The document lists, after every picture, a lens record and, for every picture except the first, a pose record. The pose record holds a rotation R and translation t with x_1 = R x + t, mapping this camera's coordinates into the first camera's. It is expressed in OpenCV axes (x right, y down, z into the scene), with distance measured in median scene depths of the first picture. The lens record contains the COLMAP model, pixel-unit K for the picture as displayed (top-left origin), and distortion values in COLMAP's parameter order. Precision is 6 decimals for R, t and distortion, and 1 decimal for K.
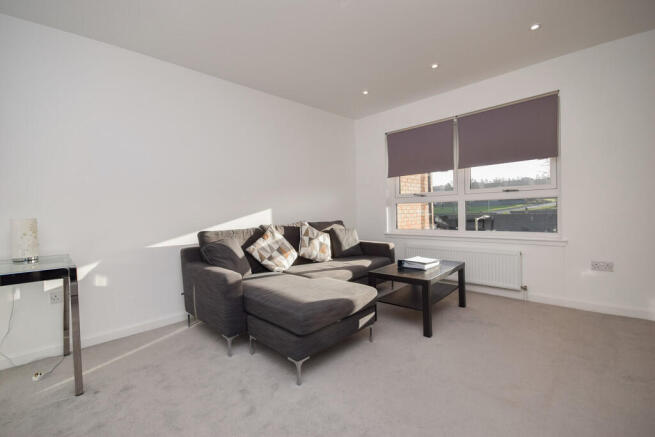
lens RADIAL K [[286.4, 0, 324.9], [0, 286.4, 209.5], [0, 0, 1]] dist [-0.000642, -0.000202]
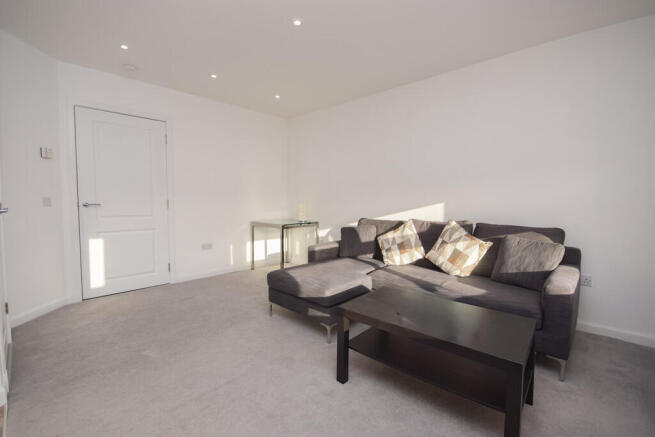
lens RADIAL K [[286.4, 0, 324.9], [0, 286.4, 209.5], [0, 0, 1]] dist [-0.000642, -0.000202]
pose [[0.026625, 0.055650, -0.998095, 0.813006], [-0.008103, 0.998428, 0.055452, -0.034104], [0.999613, 0.006612, 0.027034, 0.702887]]
